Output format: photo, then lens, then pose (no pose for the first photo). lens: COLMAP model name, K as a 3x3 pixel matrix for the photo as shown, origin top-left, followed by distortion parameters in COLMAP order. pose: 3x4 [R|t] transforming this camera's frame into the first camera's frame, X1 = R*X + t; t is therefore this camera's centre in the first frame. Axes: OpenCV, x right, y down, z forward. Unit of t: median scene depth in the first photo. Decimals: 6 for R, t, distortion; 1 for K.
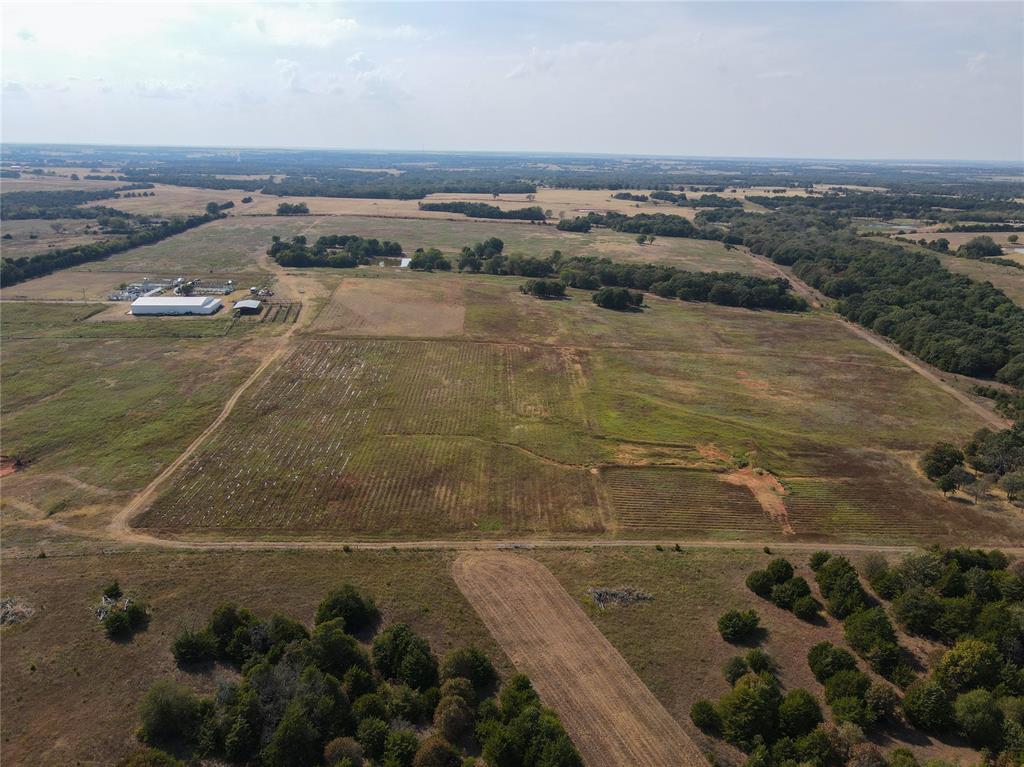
lens RADIAL K [[755.3, 0, 512.6], [0, 755.3, 378.8], [0, 0, 1]] dist [-0.002784, 0.026334]
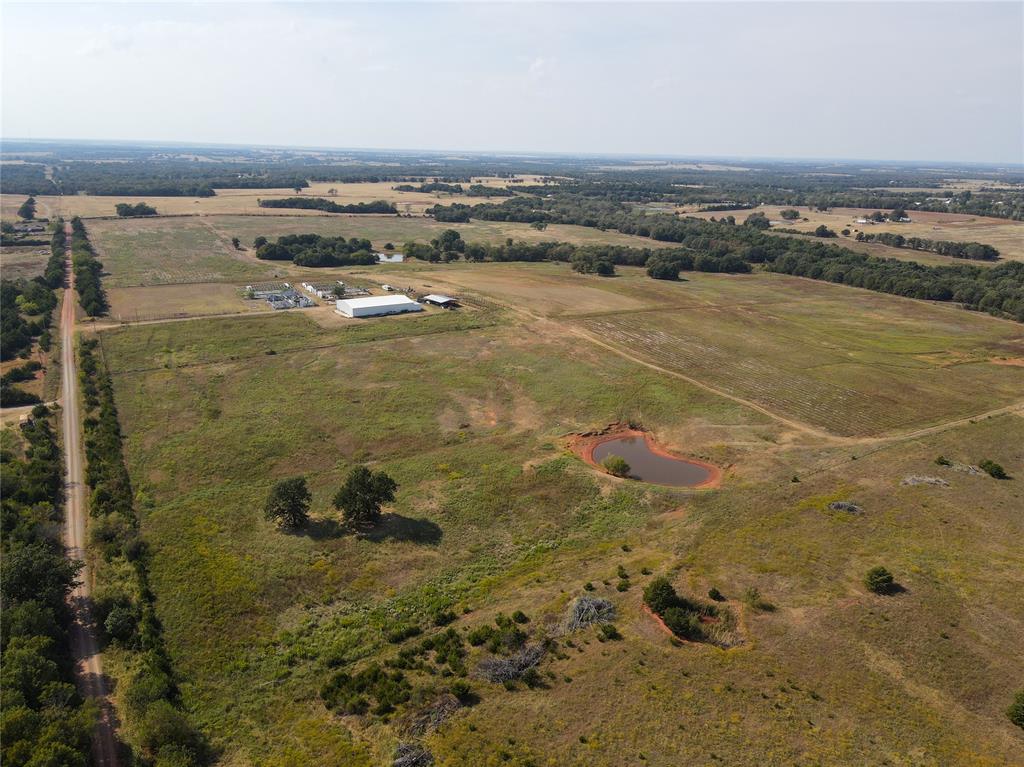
lens RADIAL K [[755.3, 0, 508.6], [0, 755.3, 374.1], [0, 0, 1]] dist [-0.002784, 0.026334]
pose [[0.882721, -0.131936, 0.450994, -0.280045], [0.129173, 0.990929, 0.037063, -0.007933], [-0.451793, 0.025540, 0.891757, 0.008570]]
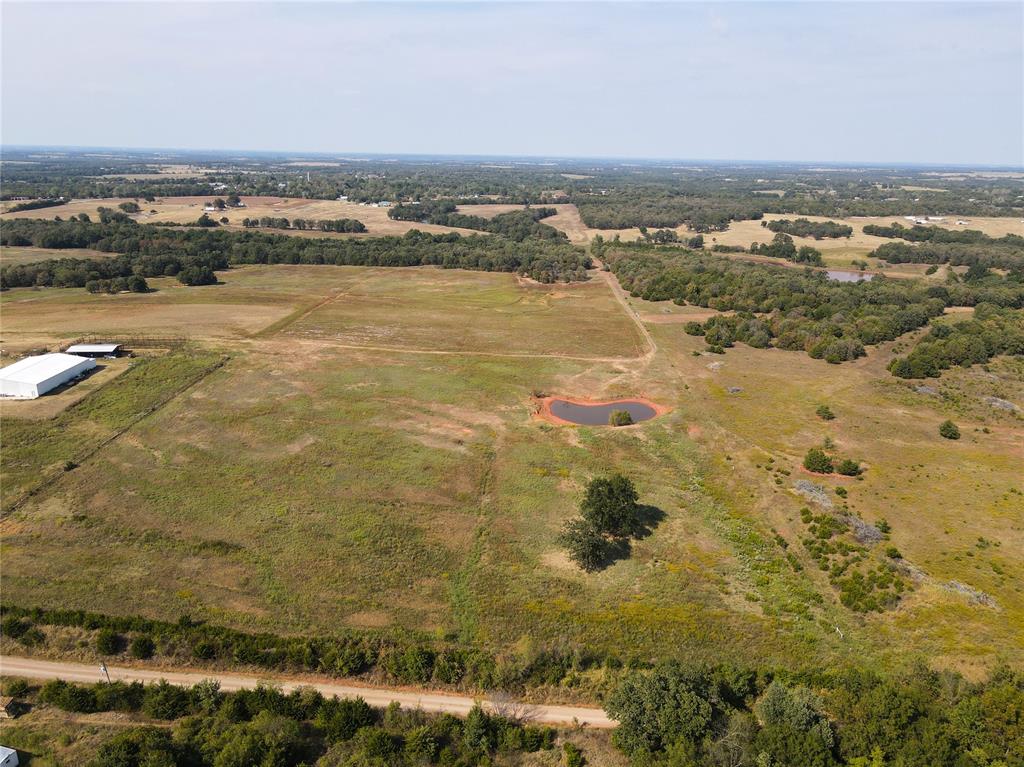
lens RADIAL K [[755.3, 0, 510.8], [0, 755.3, 384.0], [0, 0, 1]] dist [-0.002784, 0.026334]
pose [[0.077250, -0.309167, 0.947865, -0.397694], [0.274915, 0.920455, 0.277821, -0.060327], [-0.958360, 0.239120, 0.156100, 0.174871]]
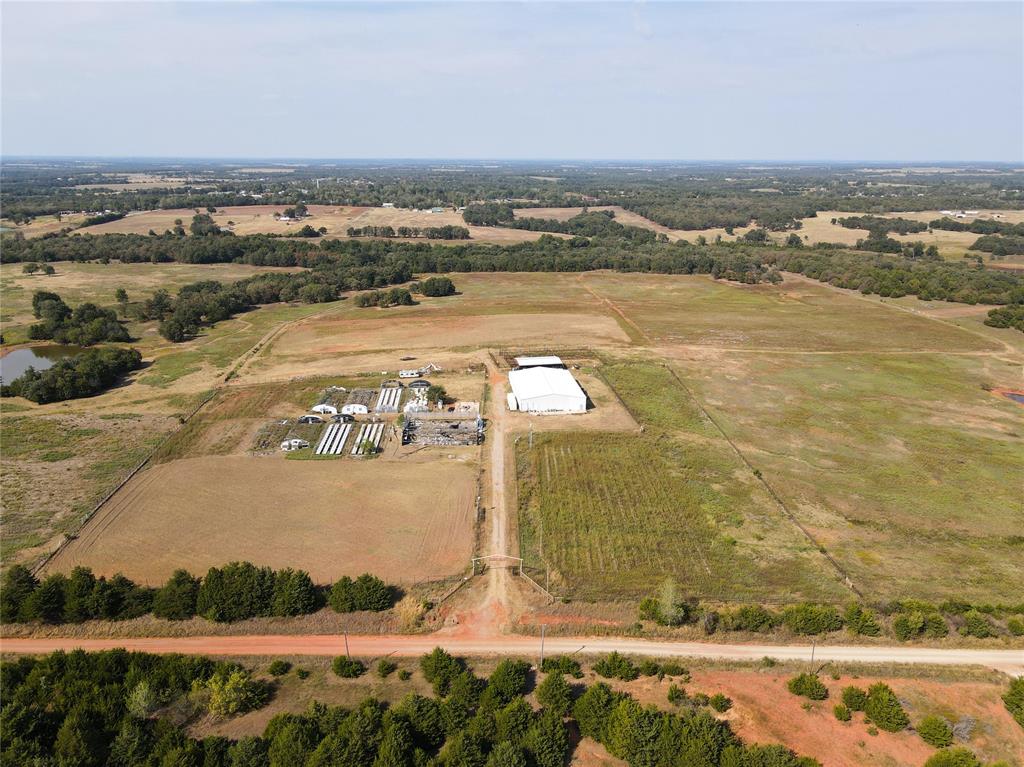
lens RADIAL K [[755.3, 0, 509.2], [0, 755.3, 387.8], [0, 0, 1]] dist [-0.002784, 0.026334]
pose [[-0.020882, -0.311939, 0.949872, -0.407823], [0.287423, 0.908099, 0.304540, -0.118017], [-0.957576, 0.279375, 0.070695, 0.362990]]
